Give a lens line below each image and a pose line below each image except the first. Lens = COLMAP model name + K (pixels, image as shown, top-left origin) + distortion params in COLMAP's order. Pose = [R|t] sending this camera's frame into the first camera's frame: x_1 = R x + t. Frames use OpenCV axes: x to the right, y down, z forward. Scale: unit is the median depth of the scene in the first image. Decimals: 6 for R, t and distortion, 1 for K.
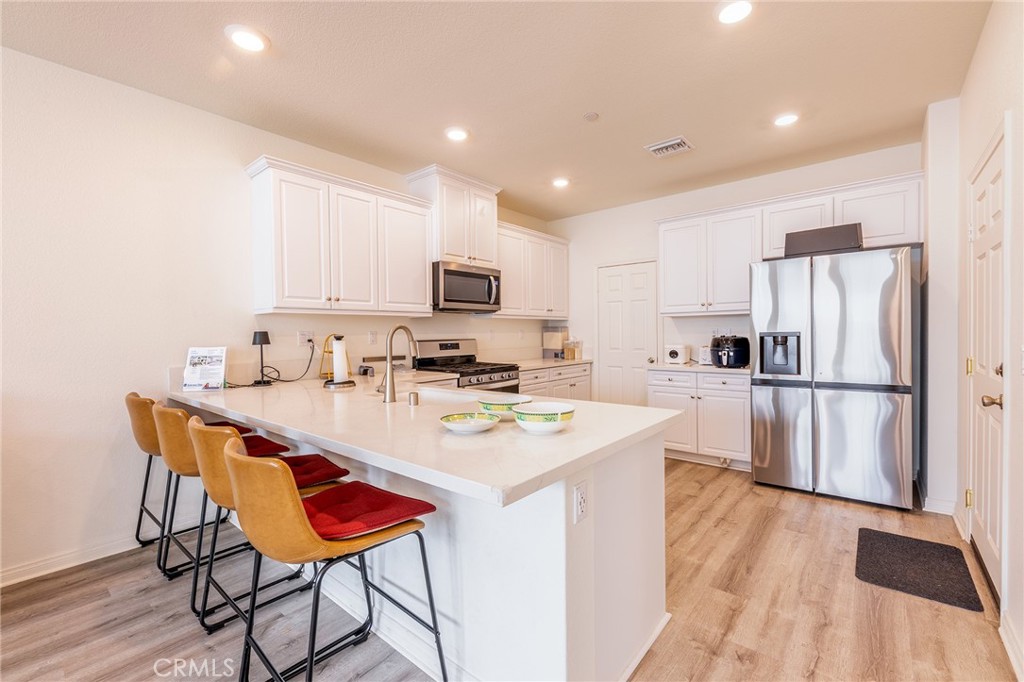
lens RADIAL K [[430.8, 0, 512.7], [0, 430.8, 337.2], [0, 0, 1]] dist [-0.004948, -0.000198]
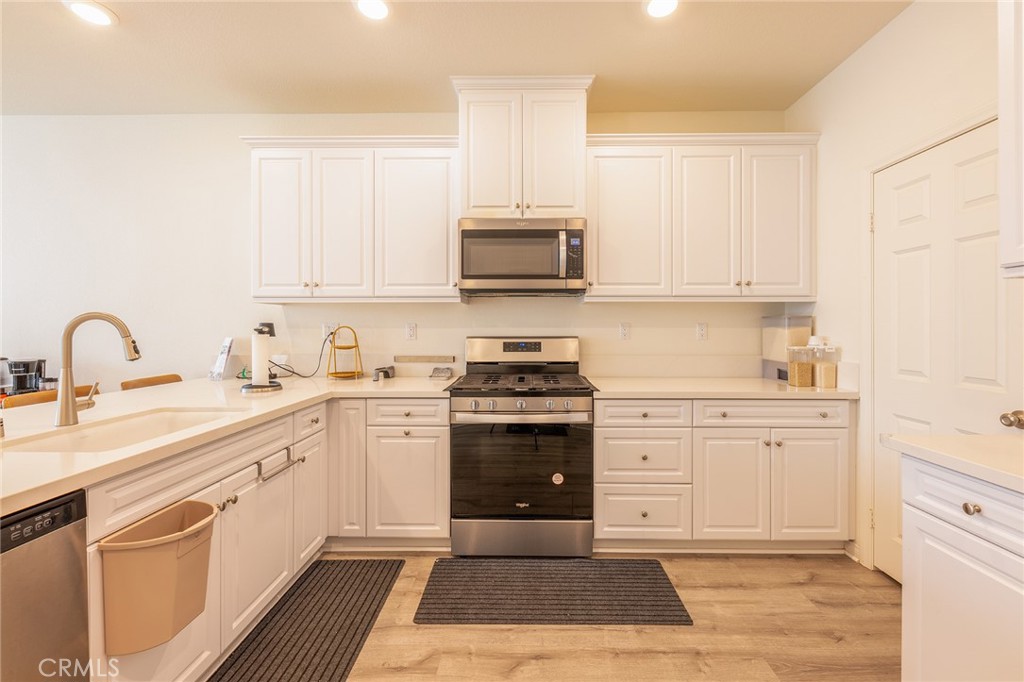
lens RADIAL K [[494.7, 0, 516.0], [0, 494.7, 319.7], [0, 0, 1]] dist [-0.003824, -0.000190]
pose [[0.632115, 0.002711, -0.774870, 0.421305], [-0.016629, 0.999811, -0.010067, -0.012208], [0.774696, 0.019249, 0.632041, 0.508064]]
